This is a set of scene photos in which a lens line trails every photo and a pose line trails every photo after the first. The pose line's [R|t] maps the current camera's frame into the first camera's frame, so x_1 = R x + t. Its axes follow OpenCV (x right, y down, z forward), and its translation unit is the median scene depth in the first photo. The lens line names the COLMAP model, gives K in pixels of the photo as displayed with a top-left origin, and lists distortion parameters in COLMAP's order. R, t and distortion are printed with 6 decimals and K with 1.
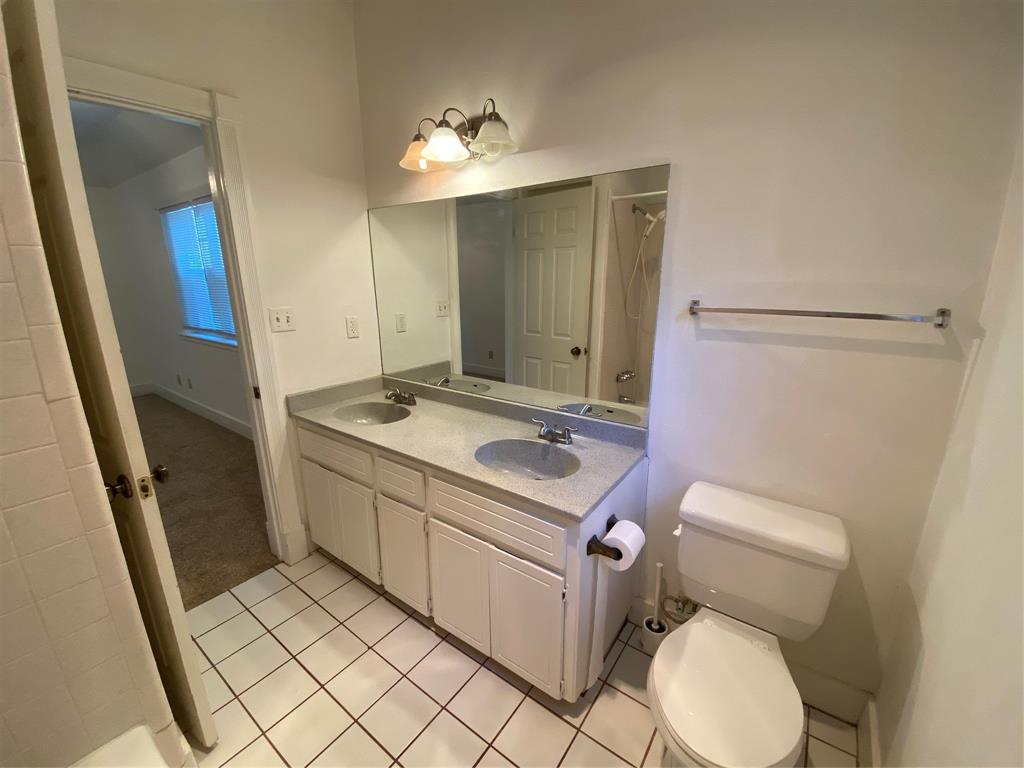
lens RADIAL K [[412.6, 0, 513.5], [0, 412.6, 384.8], [0, 0, 1]] dist [0.021517, -0.020552]
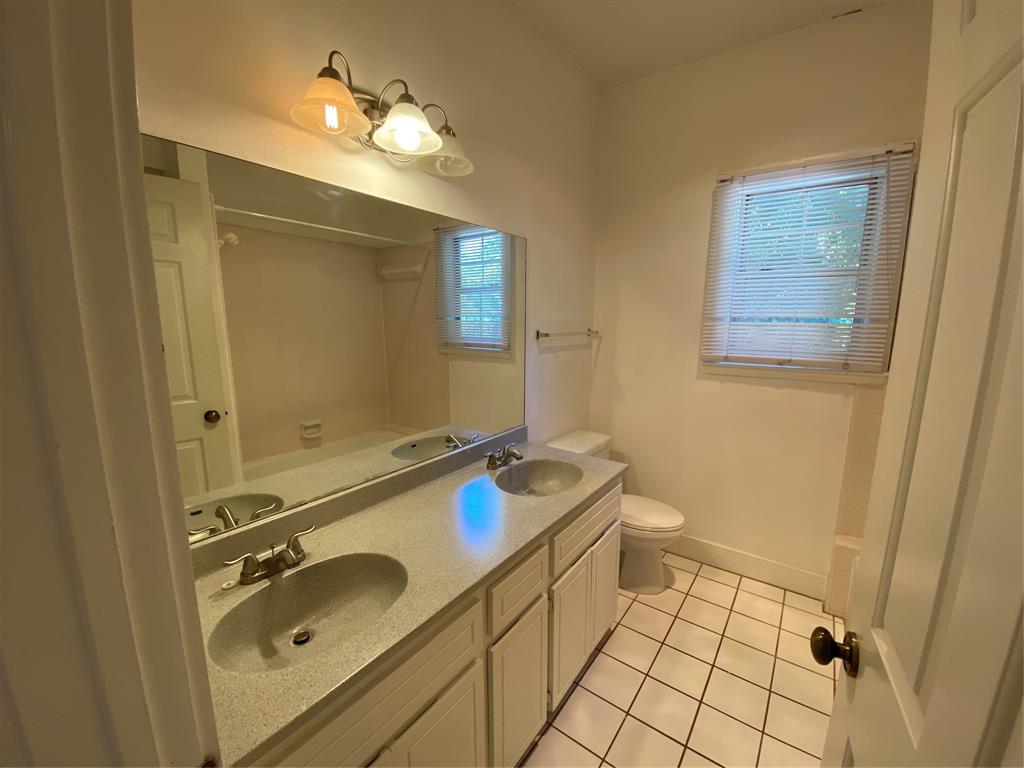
lens RADIAL K [[412.6, 0, 513.5], [0, 412.6, 384.8], [0, 0, 1]] dist [0.021517, -0.020552]
pose [[0.002715, -0.163865, 0.986479, -0.967264], [0.235838, 0.958761, 0.158612, -0.235908], [-0.971788, 0.232219, 0.041249, 0.927814]]
